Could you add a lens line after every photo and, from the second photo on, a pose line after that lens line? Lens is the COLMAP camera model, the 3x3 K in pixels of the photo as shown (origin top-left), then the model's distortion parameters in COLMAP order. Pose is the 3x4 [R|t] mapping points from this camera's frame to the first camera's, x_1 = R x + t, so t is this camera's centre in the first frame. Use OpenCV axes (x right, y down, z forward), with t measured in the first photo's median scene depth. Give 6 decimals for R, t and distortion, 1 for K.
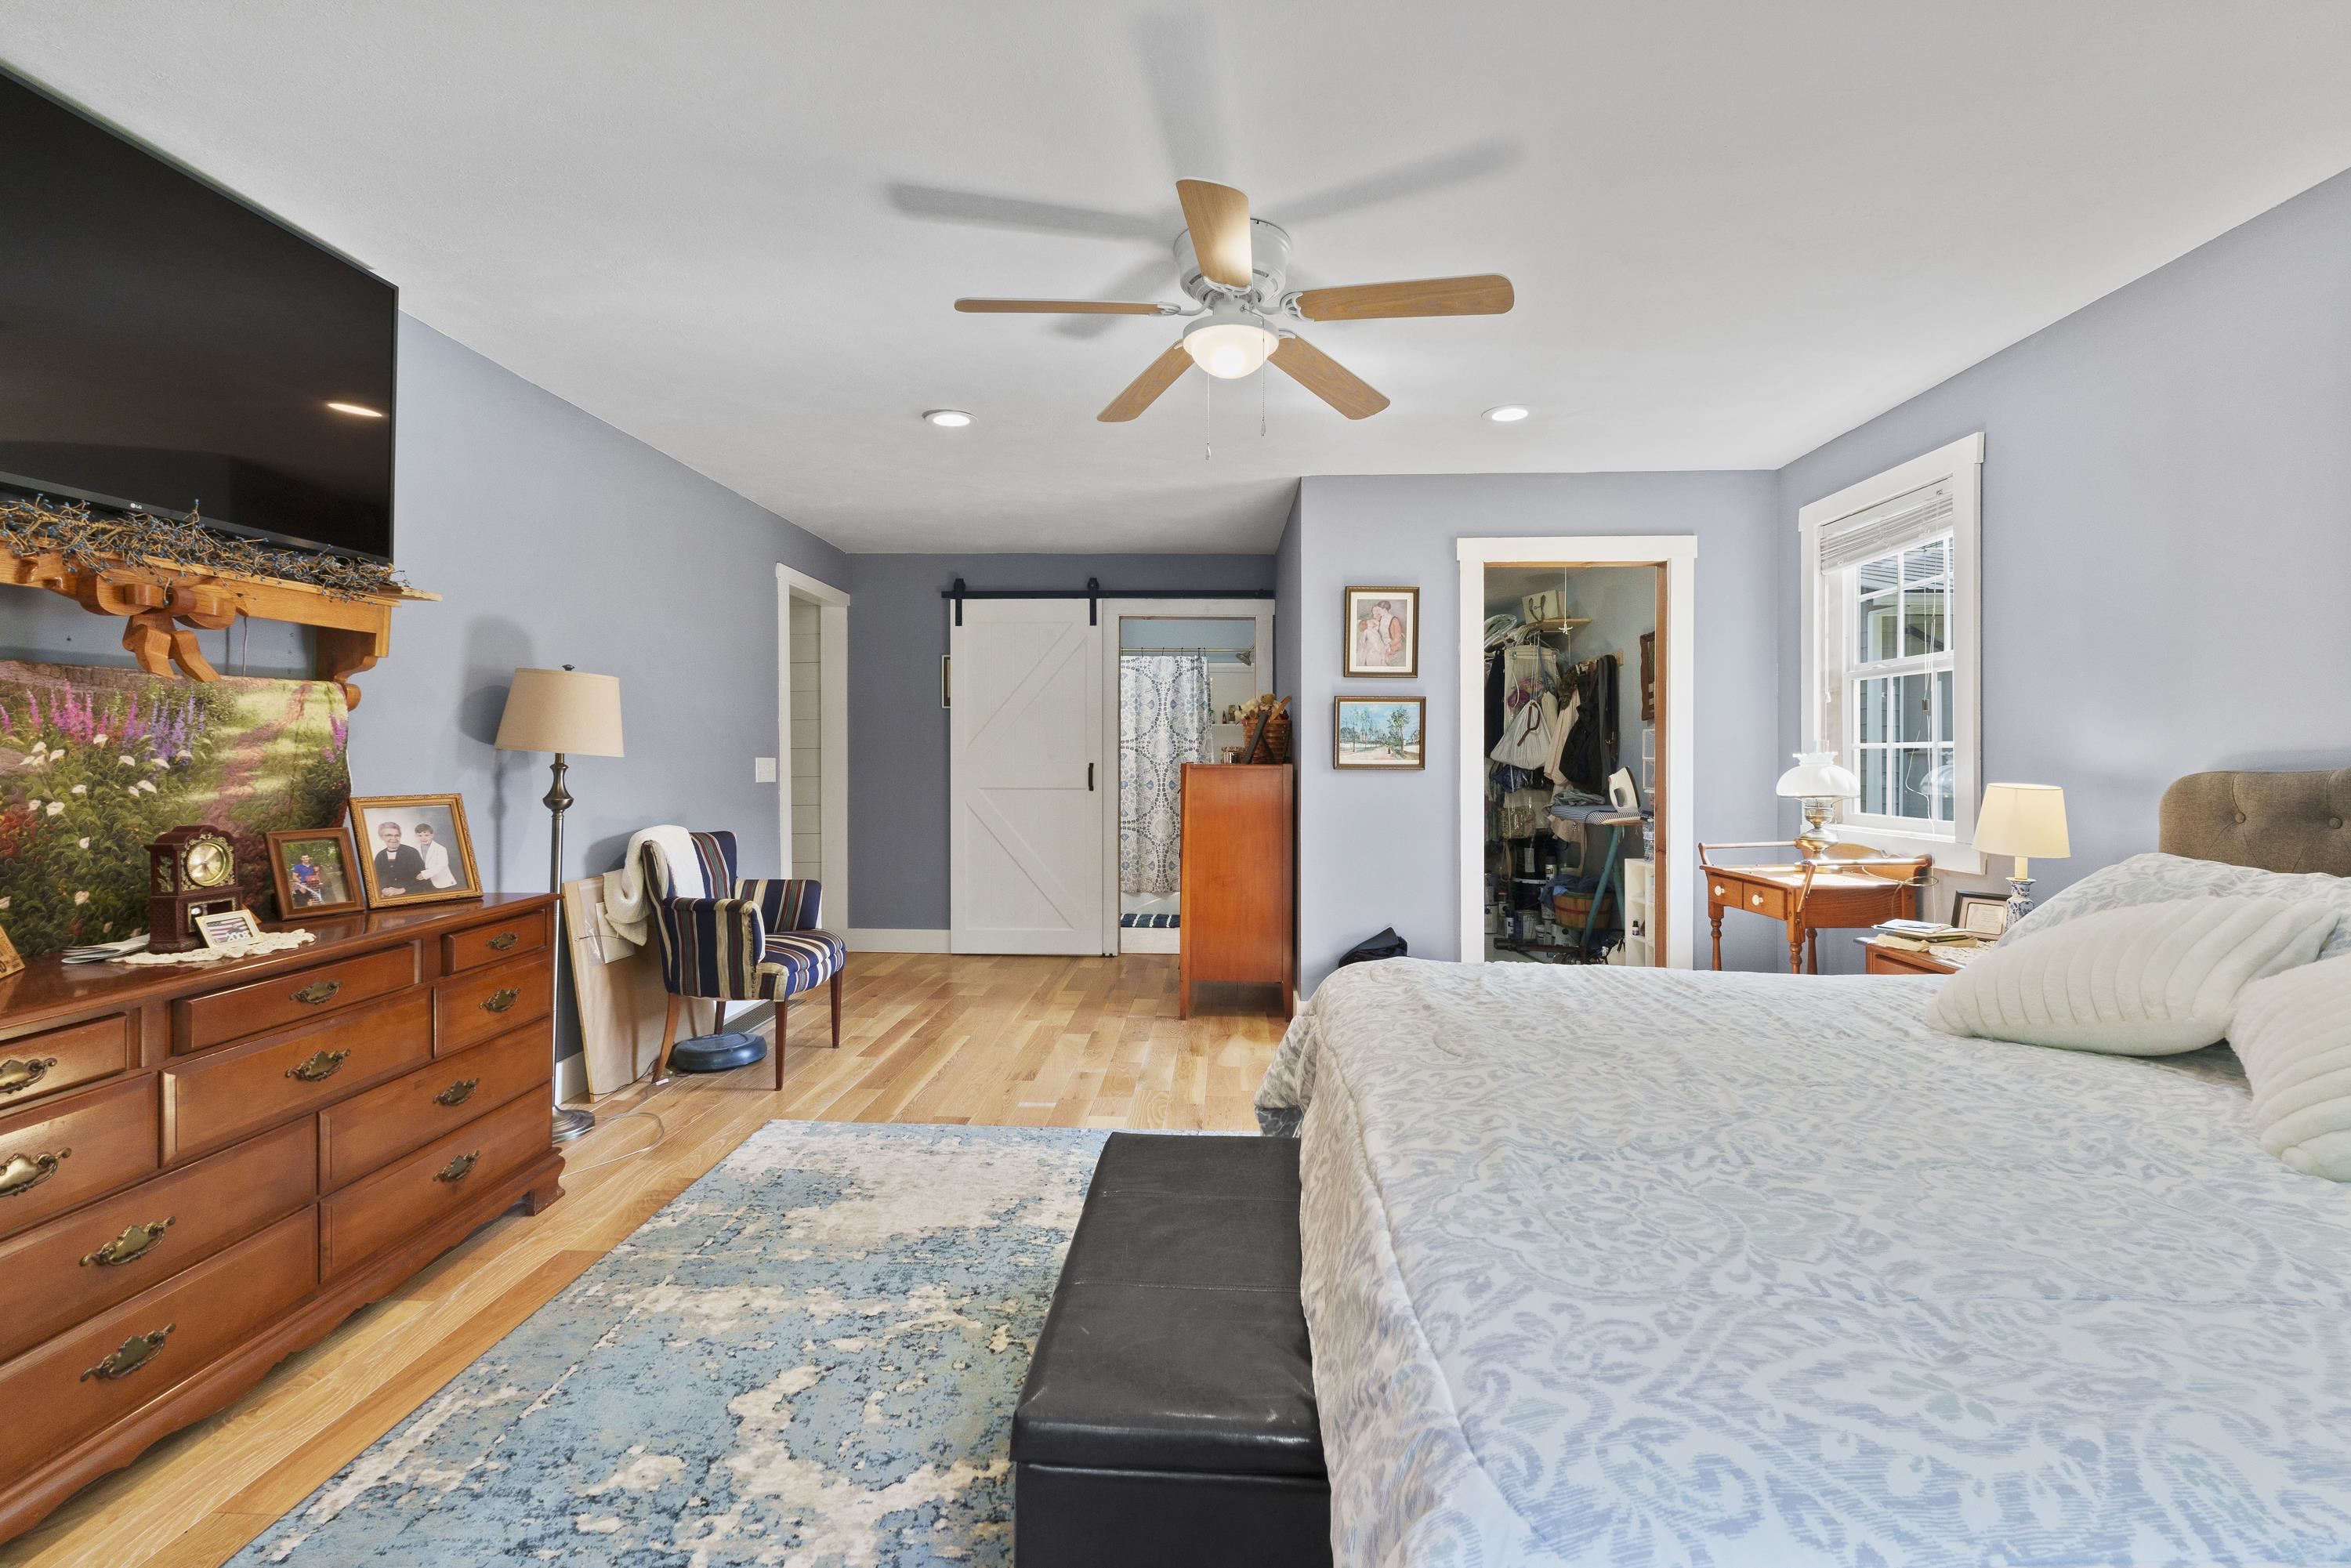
lens RADIAL K [[1019.2, 0, 1183.9], [0, 1019.2, 772.8], [0, 0, 1]] dist [0.011640, 0.000570]
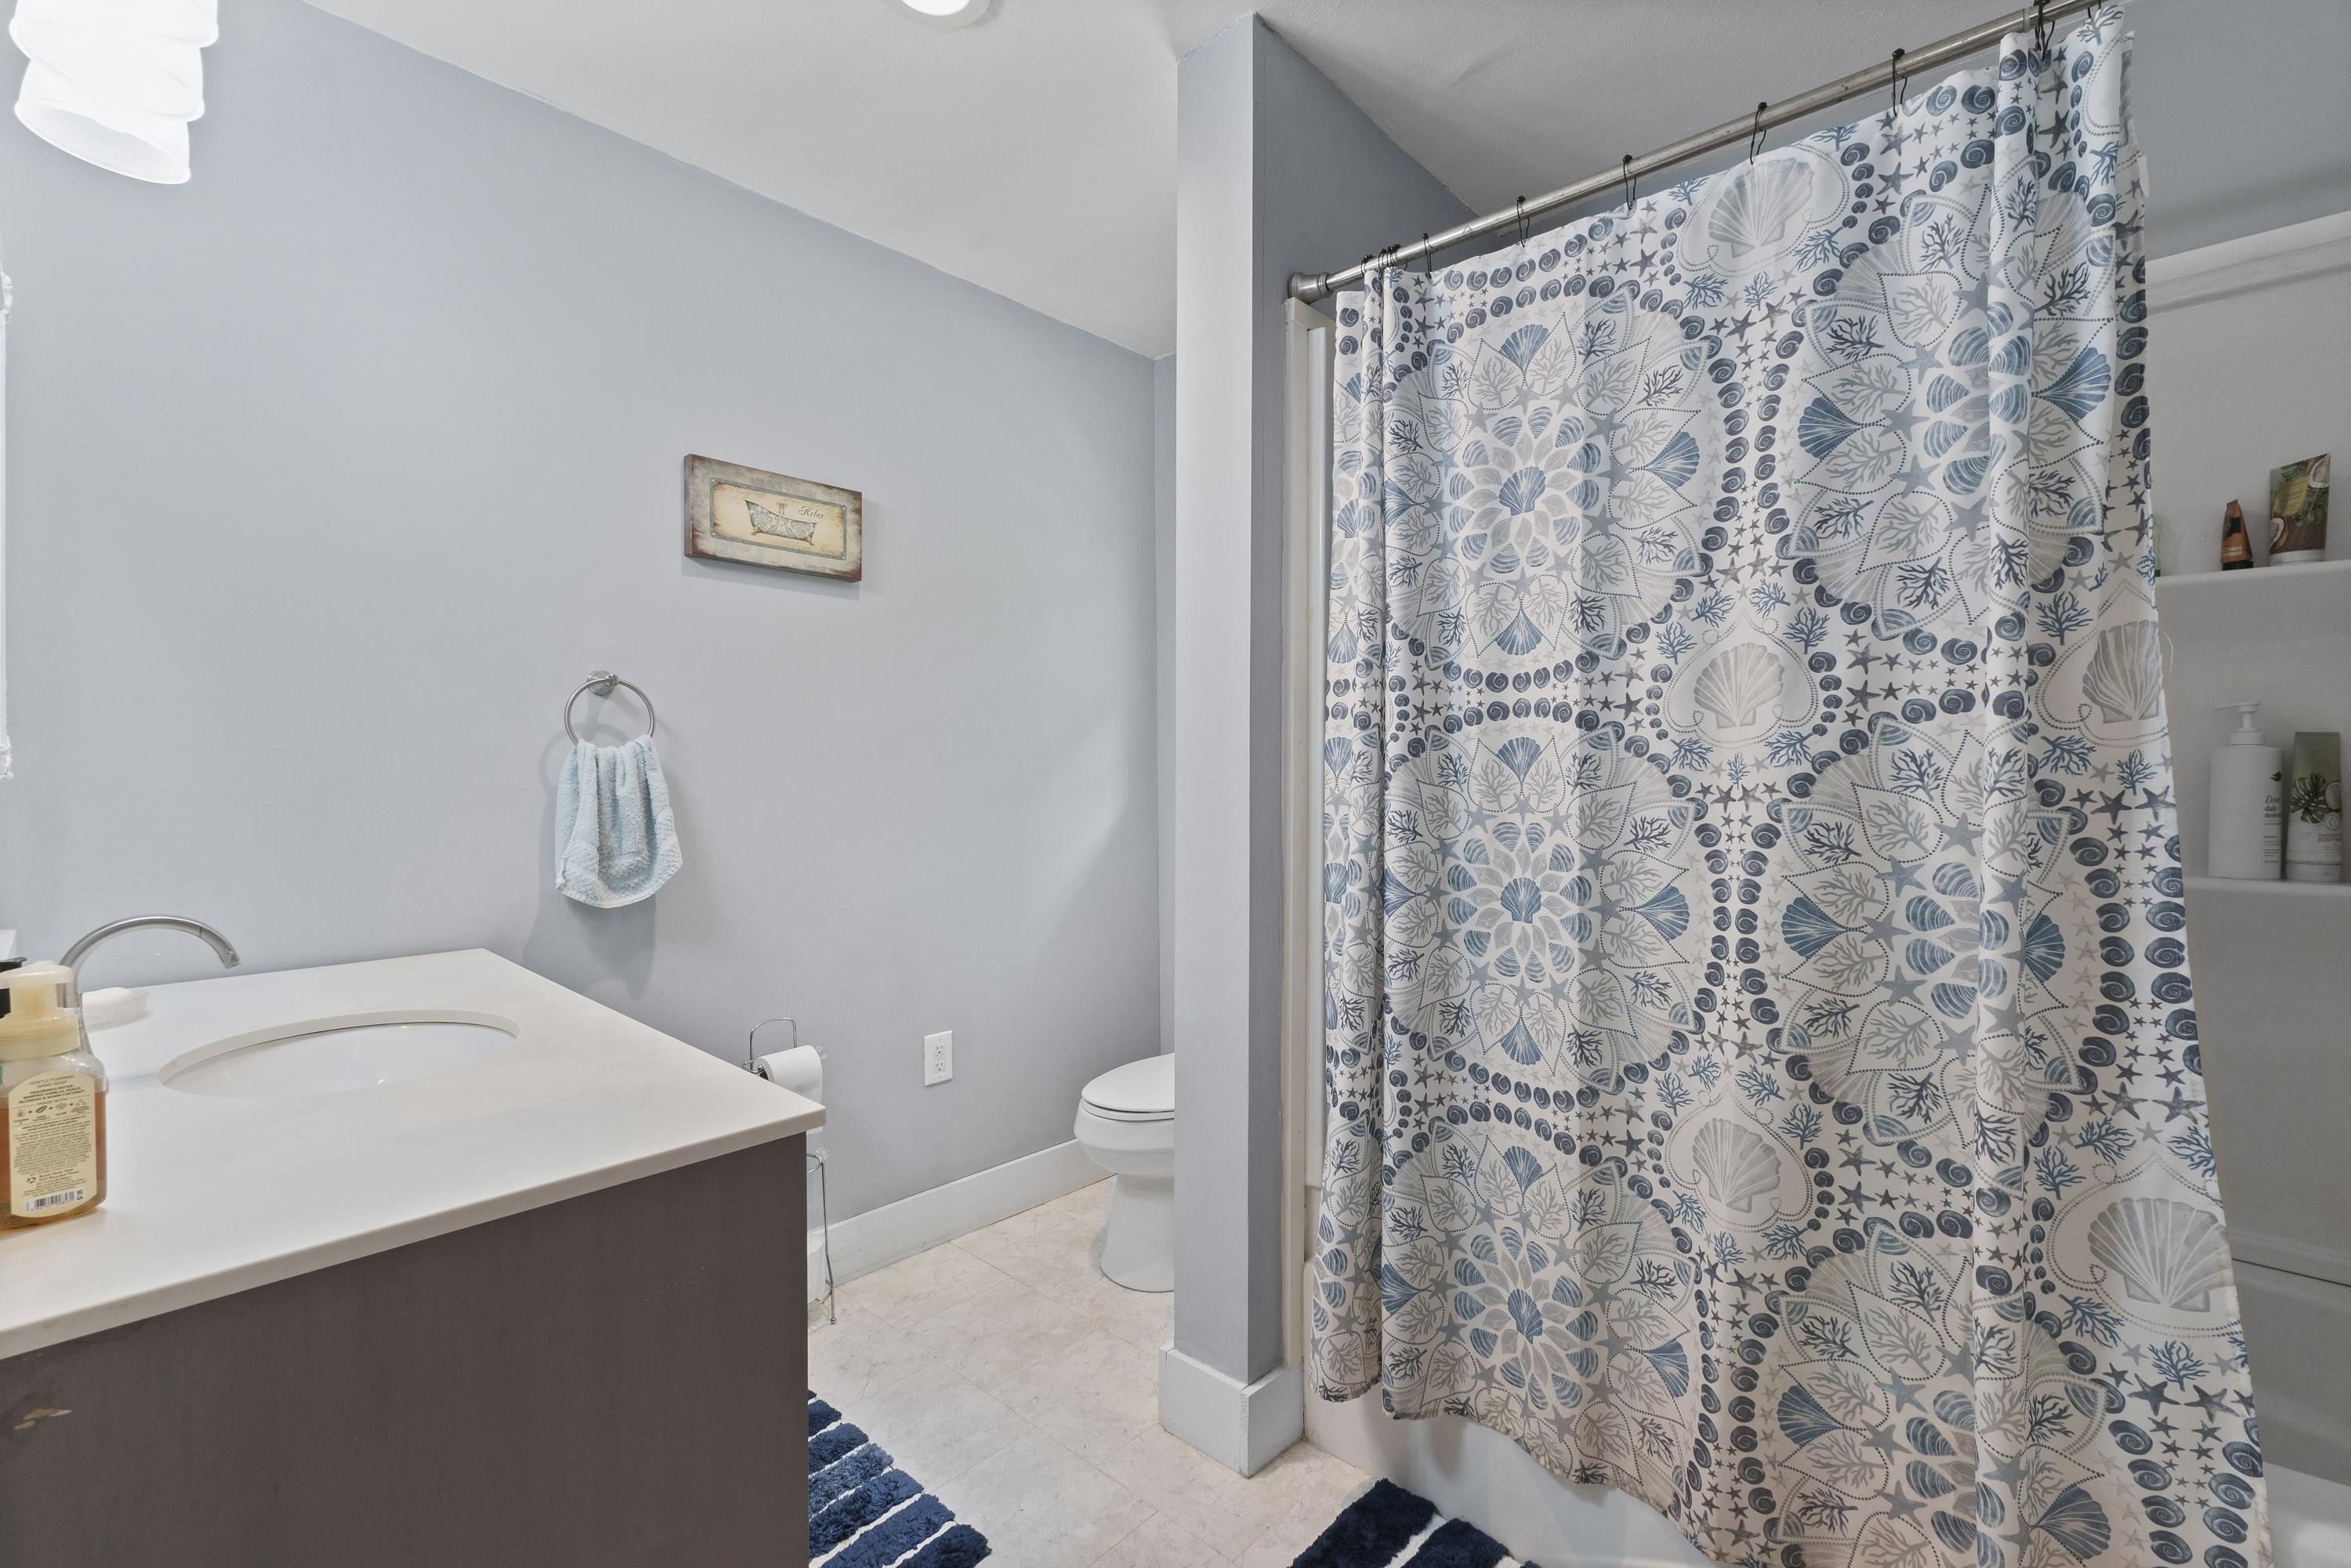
lens RADIAL K [[1019.2, 0, 1170.6], [0, 1019.2, 788.6], [0, 0, 1]] dist [0.011640, 0.000570]
pose [[0.756428, 0.013084, -0.653947, 0.018330], [-0.006422, 0.999900, 0.012577, -0.011542], [0.654046, -0.005314, 0.756436, 0.807610]]
